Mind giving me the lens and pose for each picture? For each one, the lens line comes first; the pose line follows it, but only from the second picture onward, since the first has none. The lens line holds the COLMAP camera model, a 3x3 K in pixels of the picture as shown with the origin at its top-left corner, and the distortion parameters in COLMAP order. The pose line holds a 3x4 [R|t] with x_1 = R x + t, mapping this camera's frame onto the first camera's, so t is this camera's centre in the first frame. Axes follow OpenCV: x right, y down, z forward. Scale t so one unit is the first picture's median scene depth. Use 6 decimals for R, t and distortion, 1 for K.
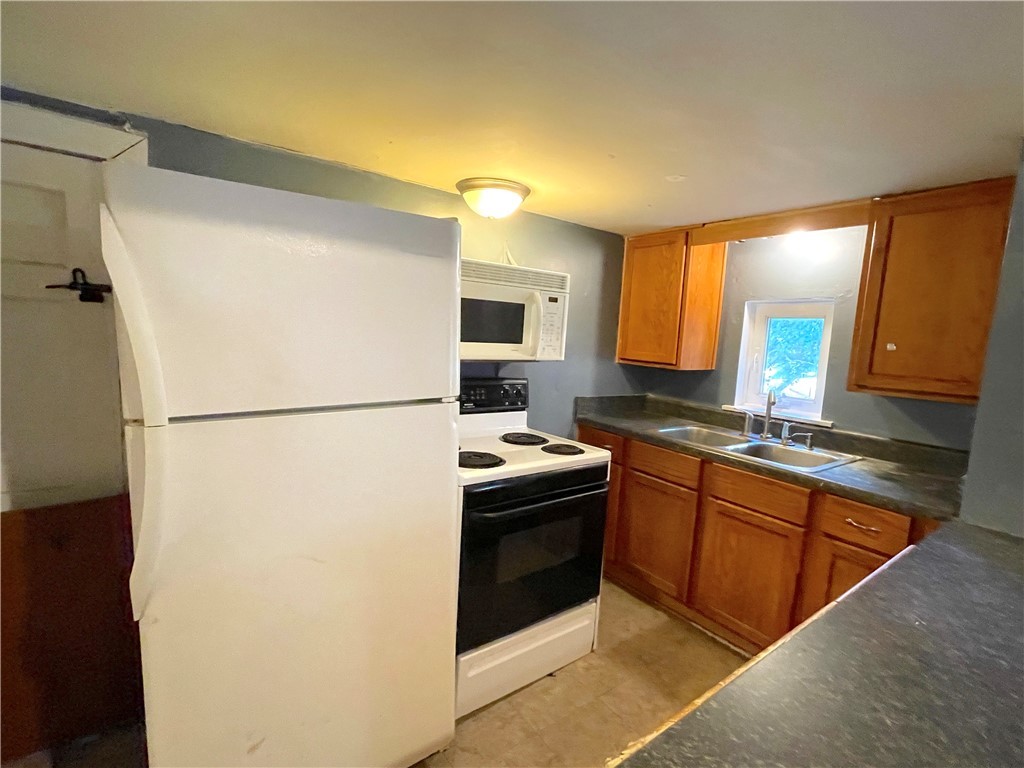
lens RADIAL K [[467.8, 0, 509.2], [0, 467.8, 389.7], [0, 0, 1]] dist [0.003389, -0.001526]
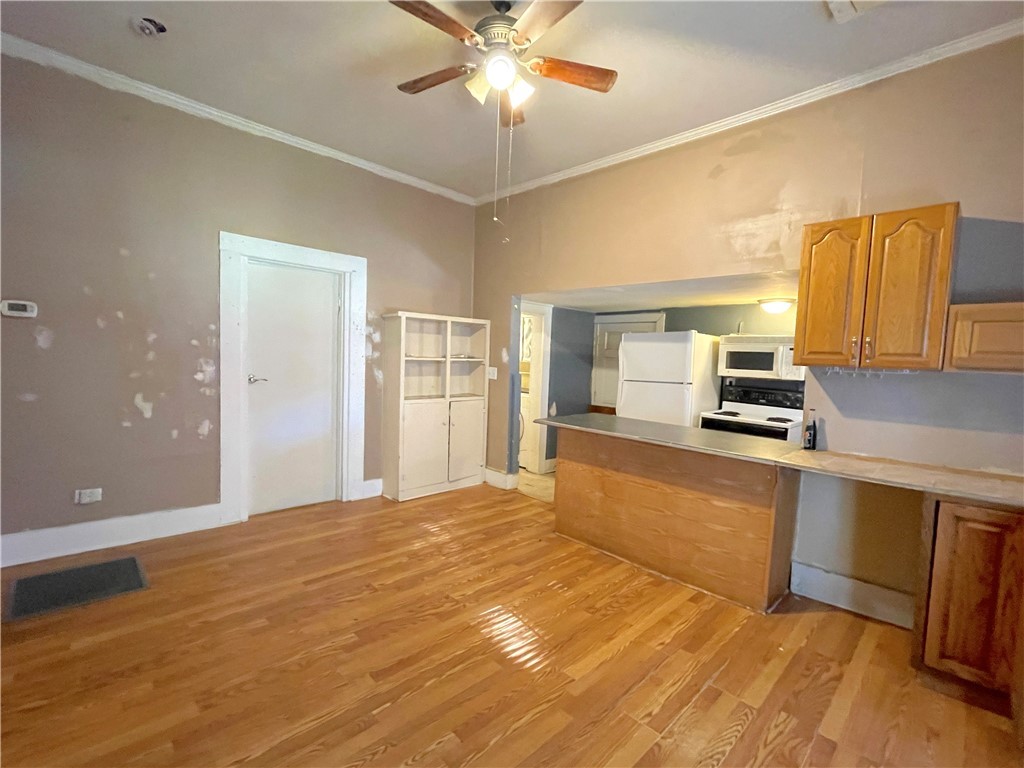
lens RADIAL K [[467.8, 0, 509.2], [0, 467.8, 389.7], [0, 0, 1]] dist [0.003389, -0.001526]
pose [[0.147594, 0.027678, -0.988661, 1.686589], [-0.153004, 0.988214, 0.004825, 0.136438], [0.977142, 0.150557, 0.150089, -0.404838]]
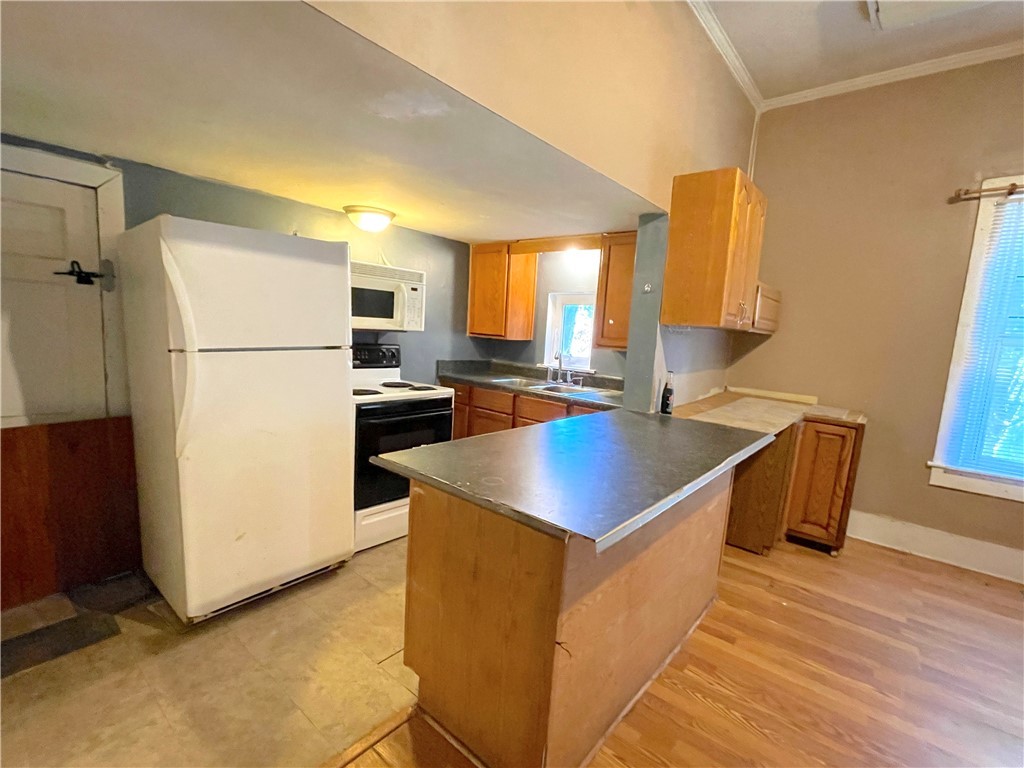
lens RADIAL K [[467.8, 0, 509.2], [0, 467.8, 389.7], [0, 0, 1]] dist [0.003389, -0.001526]
pose [[0.971202, -0.026546, 0.236772, 0.023733], [0.019942, 0.999344, 0.030244, 0.077061], [-0.237420, -0.024651, 0.971094, -0.462743]]
